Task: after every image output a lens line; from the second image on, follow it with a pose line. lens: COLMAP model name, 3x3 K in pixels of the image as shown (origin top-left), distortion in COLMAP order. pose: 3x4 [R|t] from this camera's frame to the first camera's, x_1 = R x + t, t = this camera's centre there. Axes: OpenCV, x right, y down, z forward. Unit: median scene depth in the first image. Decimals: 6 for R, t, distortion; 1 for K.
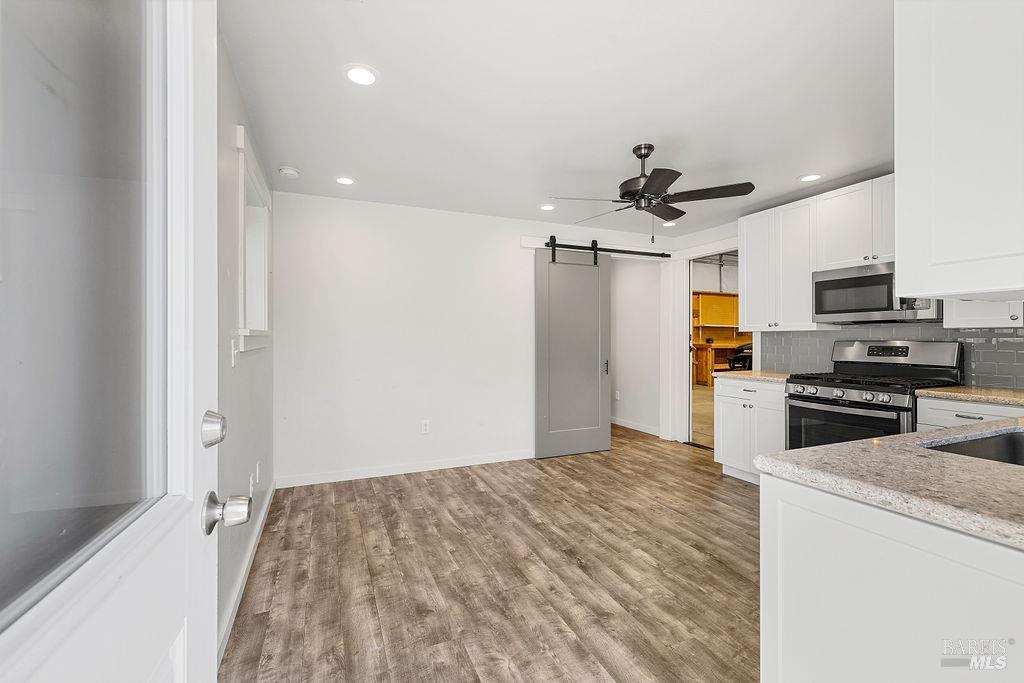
lens RADIAL K [[433.4, 0, 508.2], [0, 433.4, 339.3], [0, 0, 1]] dist [0.004649, -0.000060]
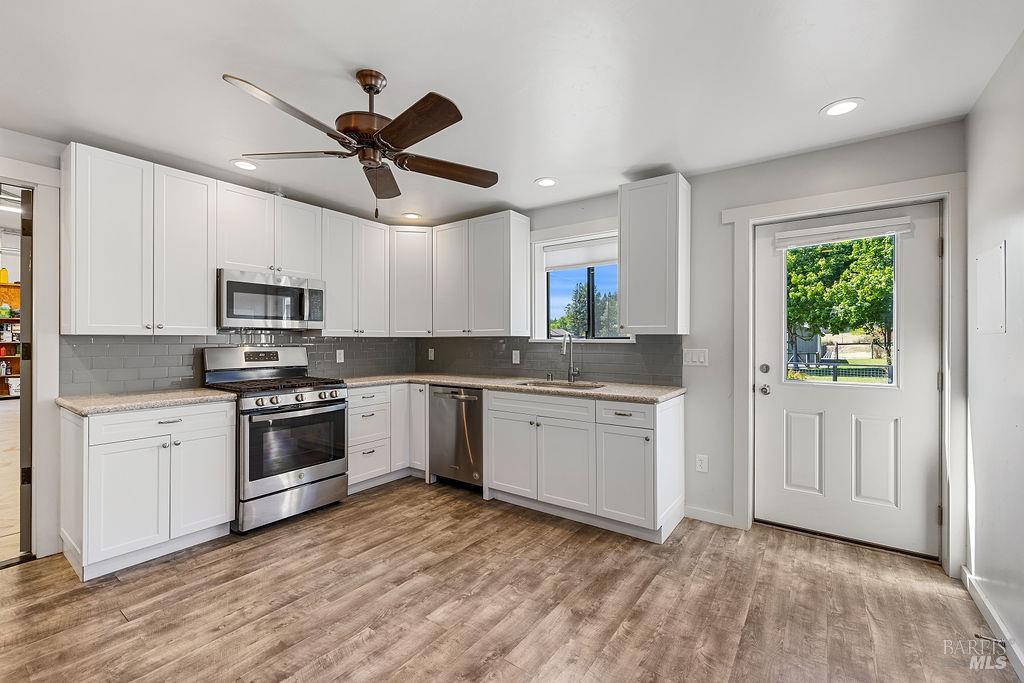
lens RADIAL K [[433.4, 0, 508.2], [0, 433.4, 339.3], [0, 0, 1]] dist [0.004649, -0.000060]
pose [[-0.510449, 0.000599, 0.859908, -0.416211], [-0.000542, 0.999999, -0.001018, -0.015859], [-0.859908, -0.000985, -0.510448, 1.186006]]
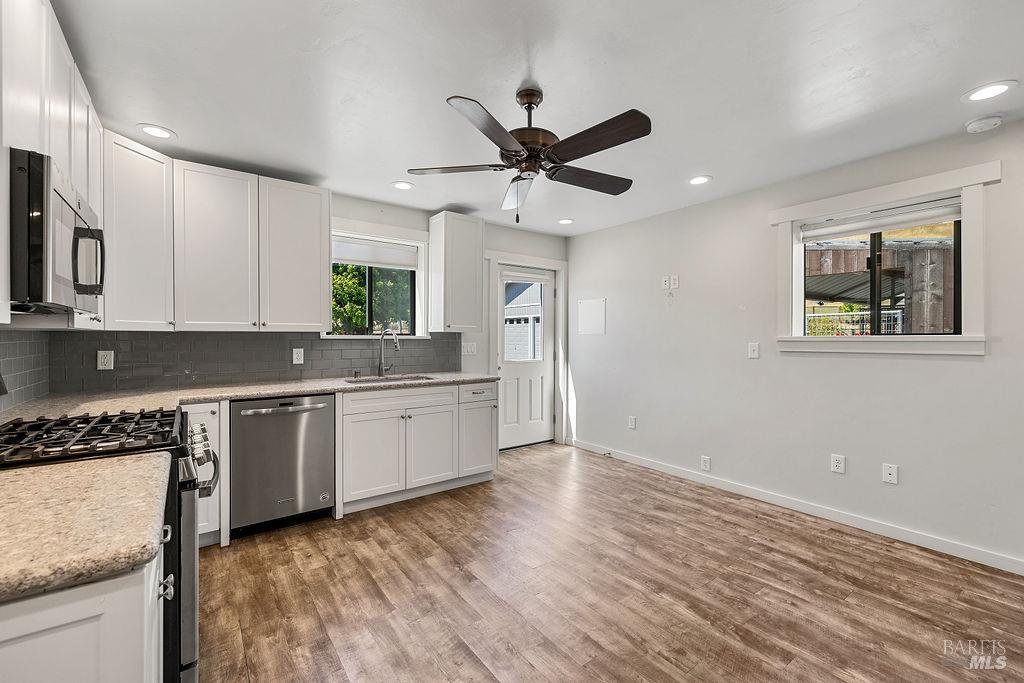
lens RADIAL K [[433.4, 0, 508.2], [0, 433.4, 339.3], [0, 0, 1]] dist [0.004649, -0.000060]
pose [[-0.972981, -0.001994, -0.230876, 0.532852], [-0.003399, 0.999978, 0.005689, -0.015556], [0.230859, 0.006320, -0.972967, 1.766918]]
